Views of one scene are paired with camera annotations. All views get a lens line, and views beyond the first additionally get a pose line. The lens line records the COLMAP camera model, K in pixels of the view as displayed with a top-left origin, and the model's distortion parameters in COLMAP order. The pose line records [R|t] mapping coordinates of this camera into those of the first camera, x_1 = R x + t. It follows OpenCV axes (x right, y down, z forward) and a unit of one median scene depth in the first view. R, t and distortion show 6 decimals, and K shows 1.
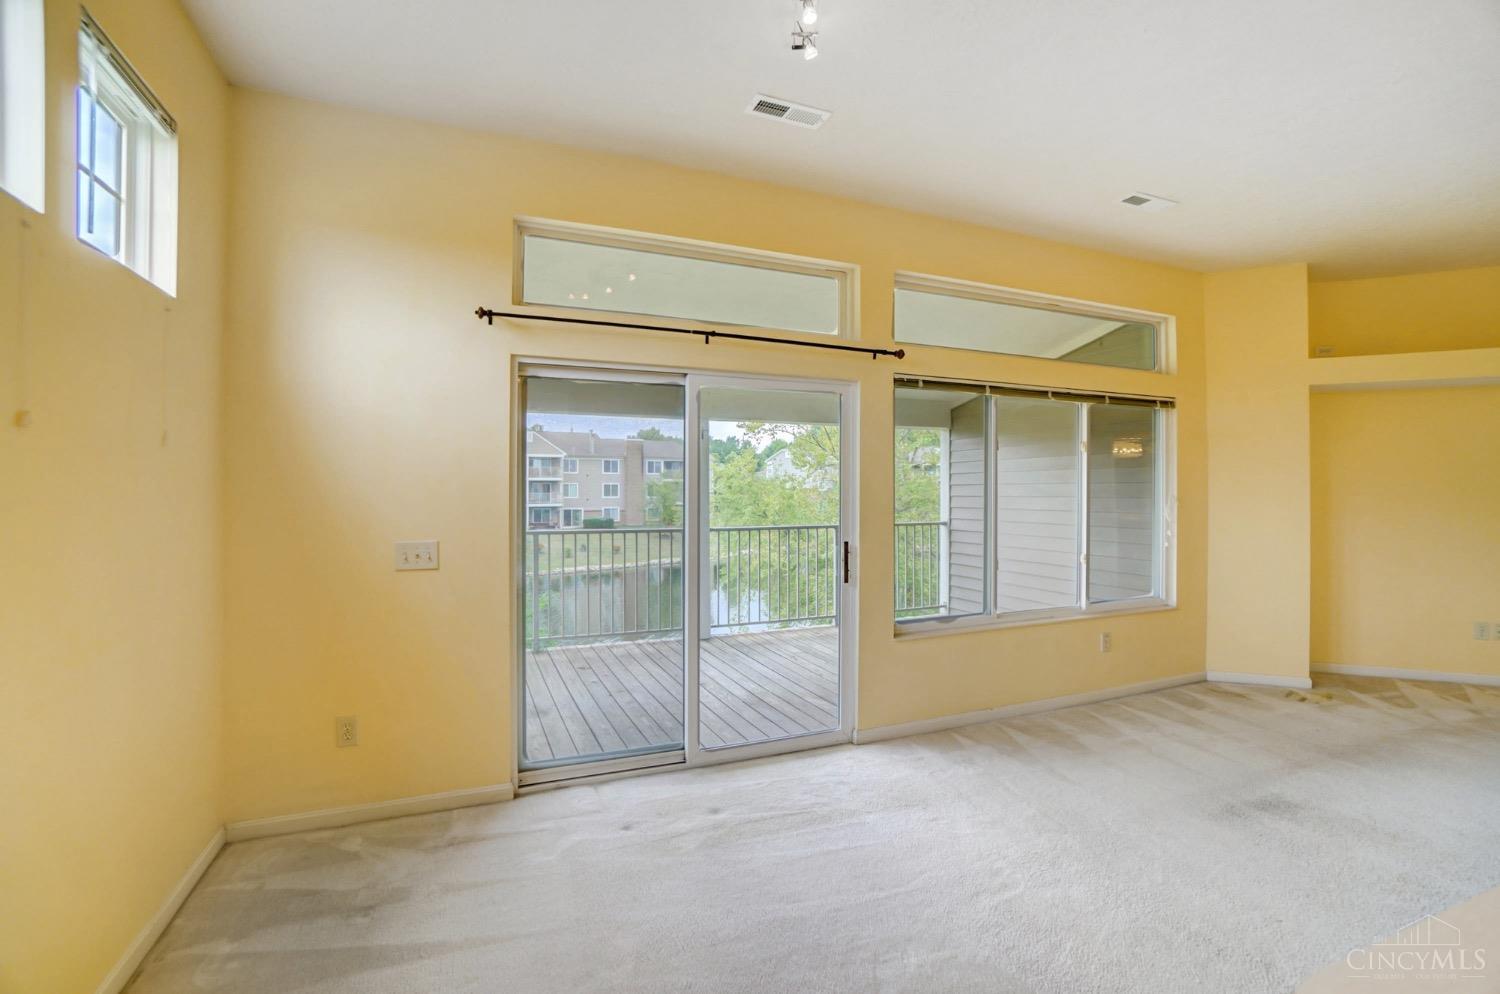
lens RADIAL K [[670.4, 0, 748.1], [0, 670.4, 486.8], [0, 0, 1]] dist [-0.062911, 0.022857]
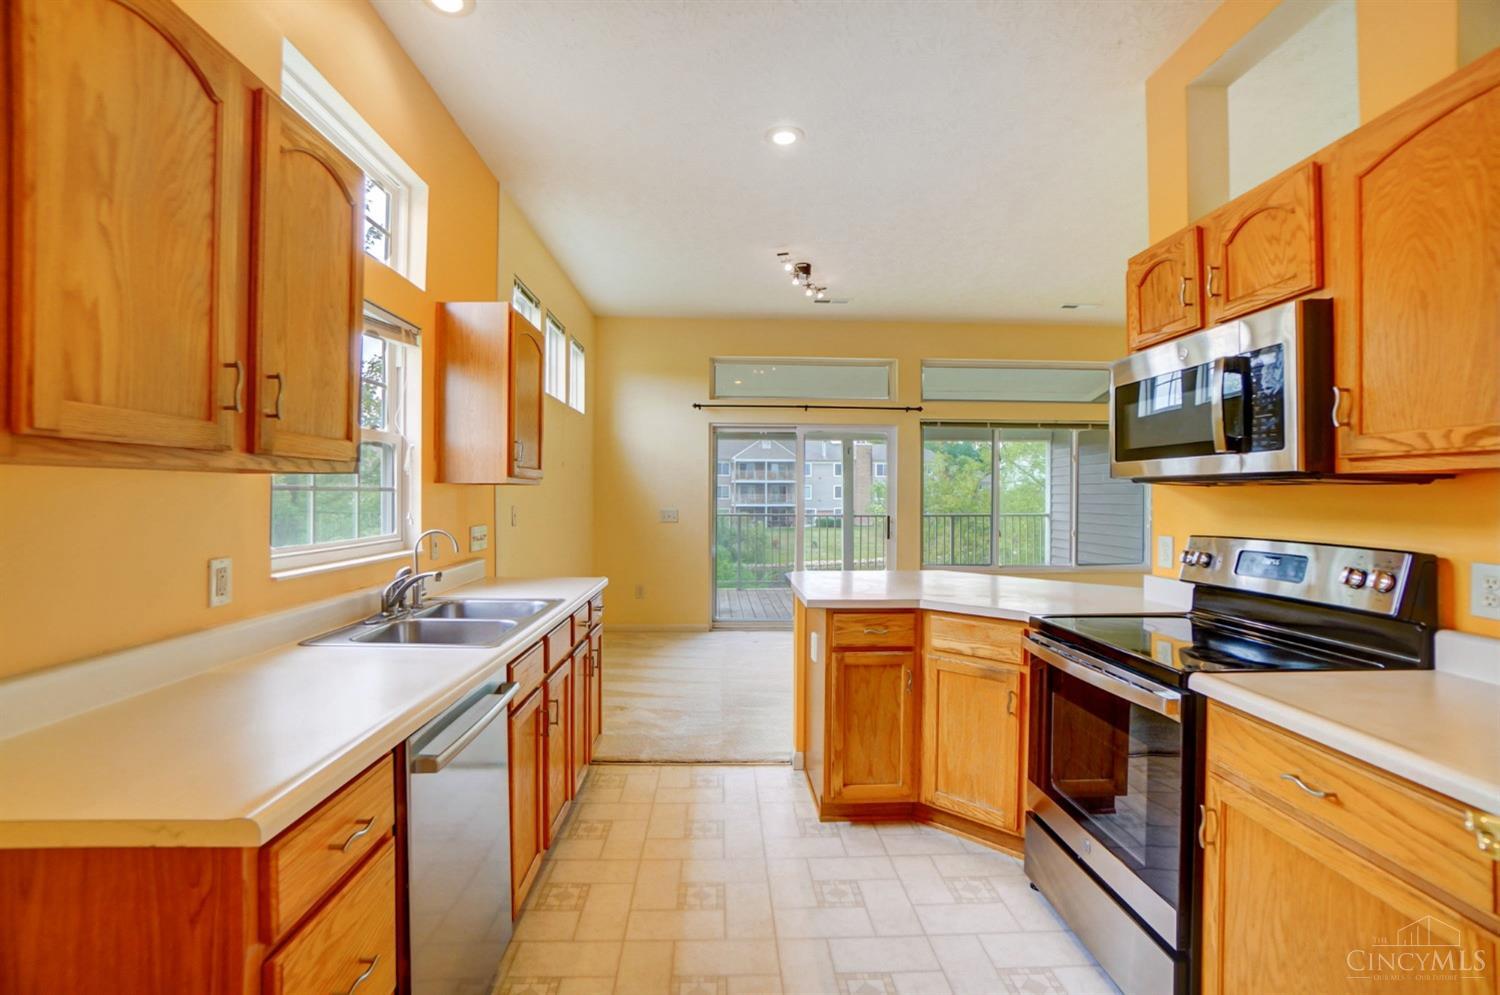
lens RADIAL K [[656.7, 0, 744.3], [0, 656.7, 491.6], [0, 0, 1]] dist [-0.063376, 0.014501]
pose [[0.936166, 0.001940, -0.351554, 0.325578], [-0.000652, 0.999993, 0.003782, 0.009079], [0.351559, -0.003312, 0.936160, -0.621502]]
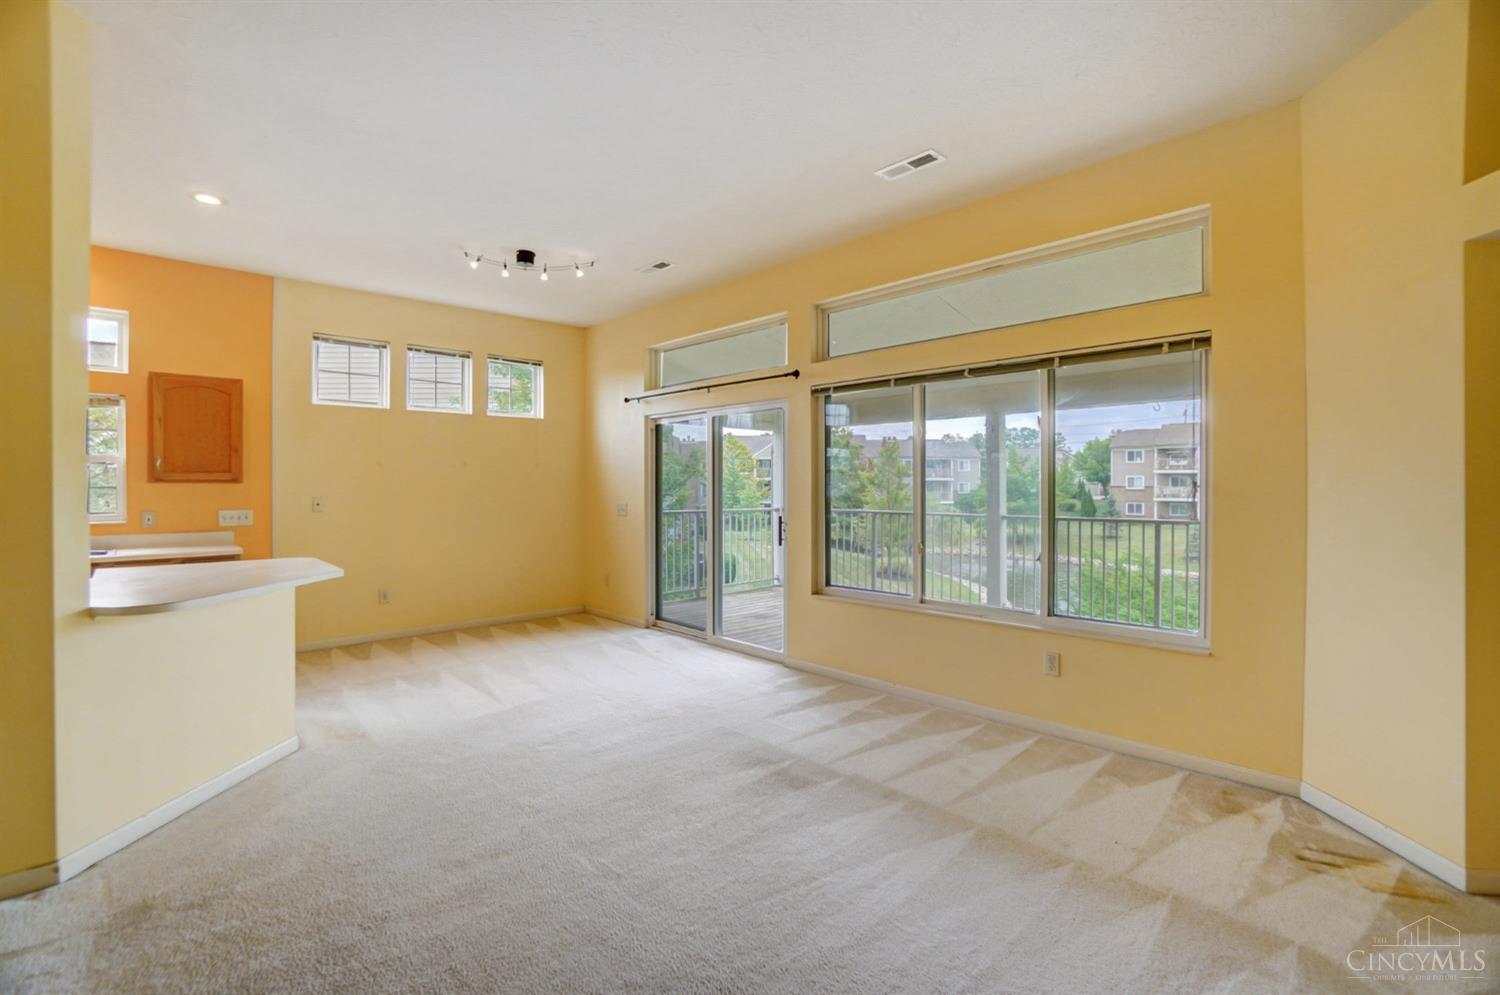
lens RADIAL K [[664.6, 0, 744.2], [0, 664.6, 491.3], [0, 0, 1]] dist [-0.058225, 0.021923]
pose [[0.358408, 0.007927, -0.933532, 1.139468], [0.007022, 0.999913, 0.011187, 0.012423], [0.933539, -0.010565, 0.358321, 0.359275]]
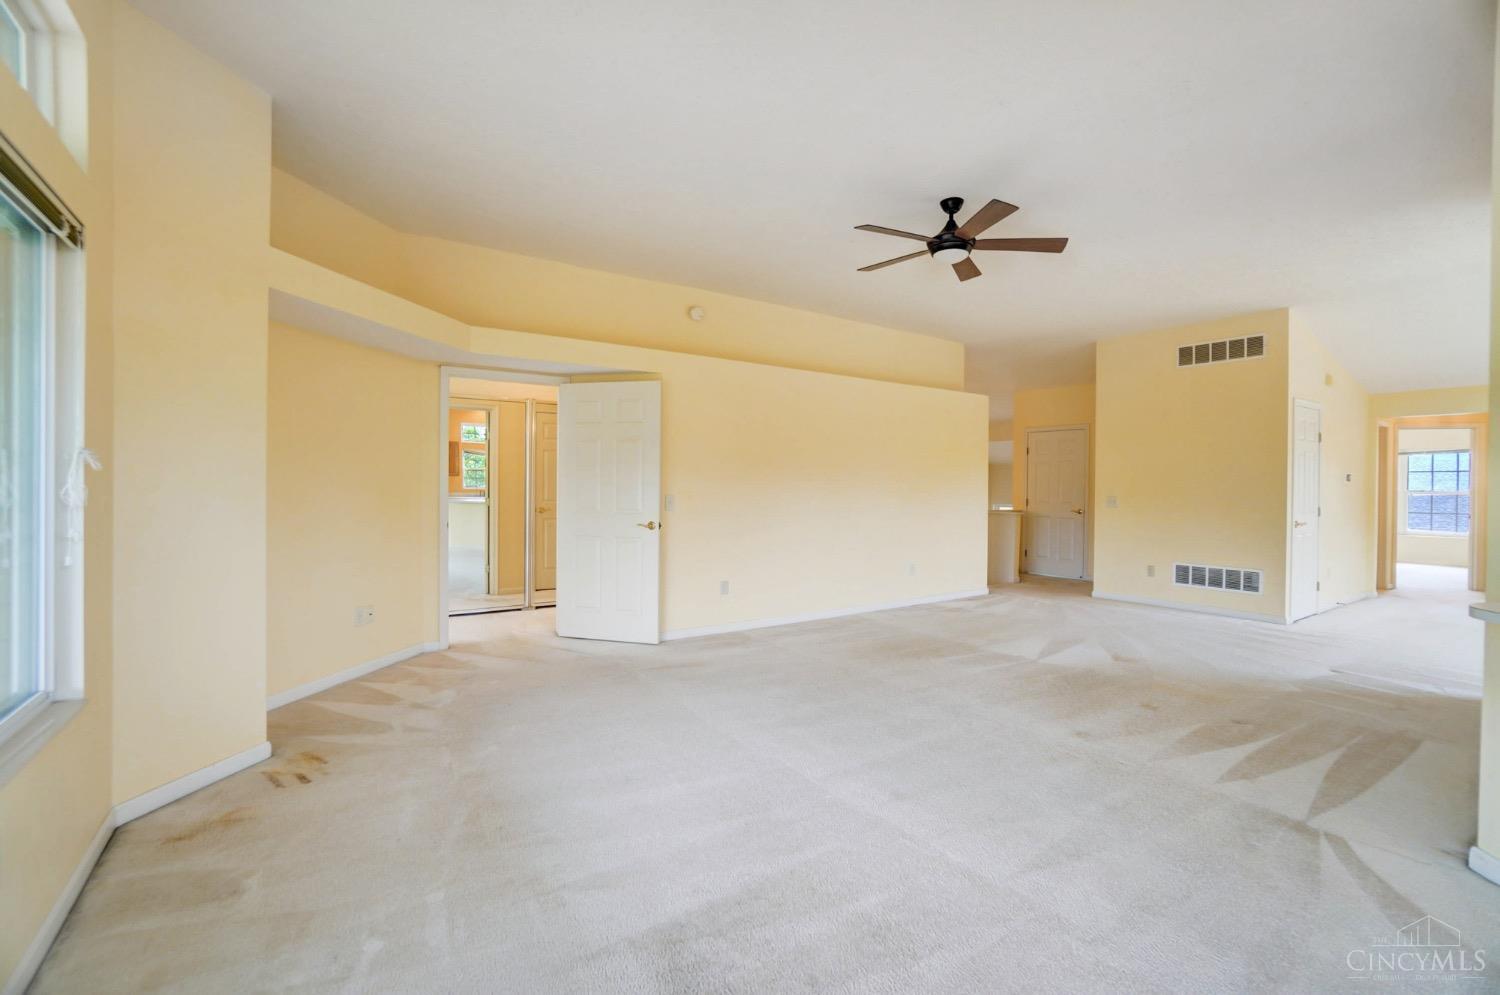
lens RADIAL K [[670.4, 0, 748.1], [0, 670.4, 487.3], [0, 0, 1]] dist [-0.062911, 0.022857]
pose [[-0.214210, -0.003894, 0.976780, 0.135944], [-0.015320, 0.999882, 0.000626, 0.033428], [-0.976668, -0.014831, -0.214244, 0.677122]]
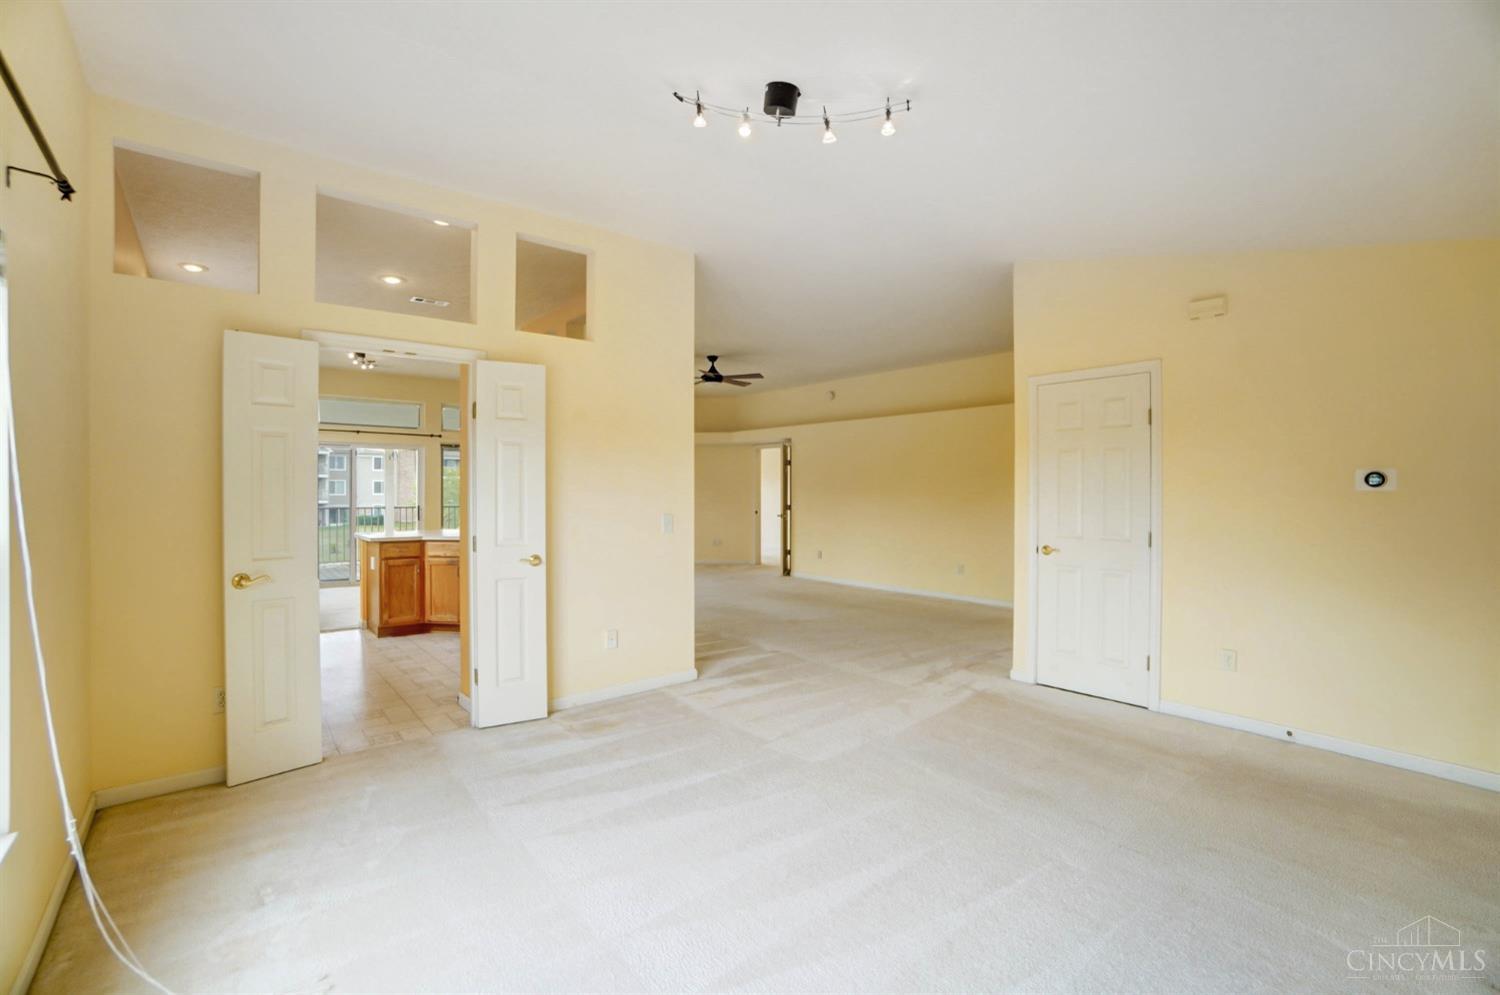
lens RADIAL K [[656.7, 0, 744.3], [0, 656.7, 491.6], [0, 0, 1]] dist [-0.063376, 0.014501]
pose [[0.955220, 0.001307, 0.295893, 0.513464], [-0.004352, 0.999944, 0.009630, -0.003335], [-0.295863, -0.010486, 0.955173, -1.533929]]
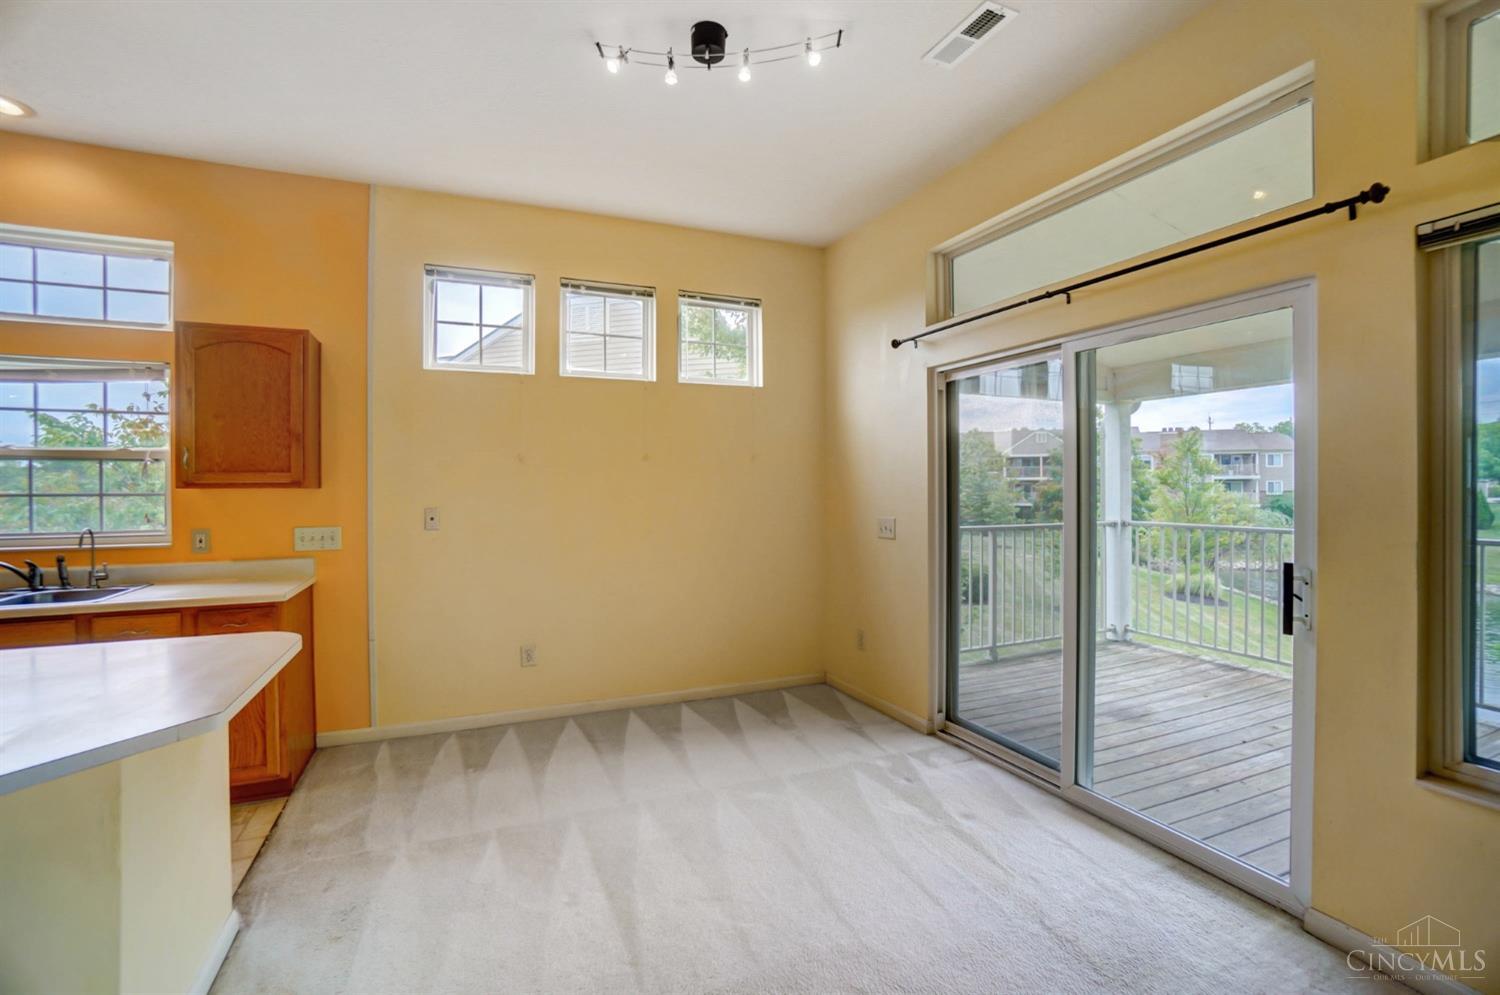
lens RADIAL K [[670.4, 0, 748.1], [0, 670.4, 487.3], [0, 0, 1]] dist [-0.062911, 0.022857]
pose [[0.022443, 0.000072, -0.999748, 0.566076], [0.011783, 0.999931, 0.000337, 0.009562], [0.999679, -0.011787, 0.022441, 0.427784]]
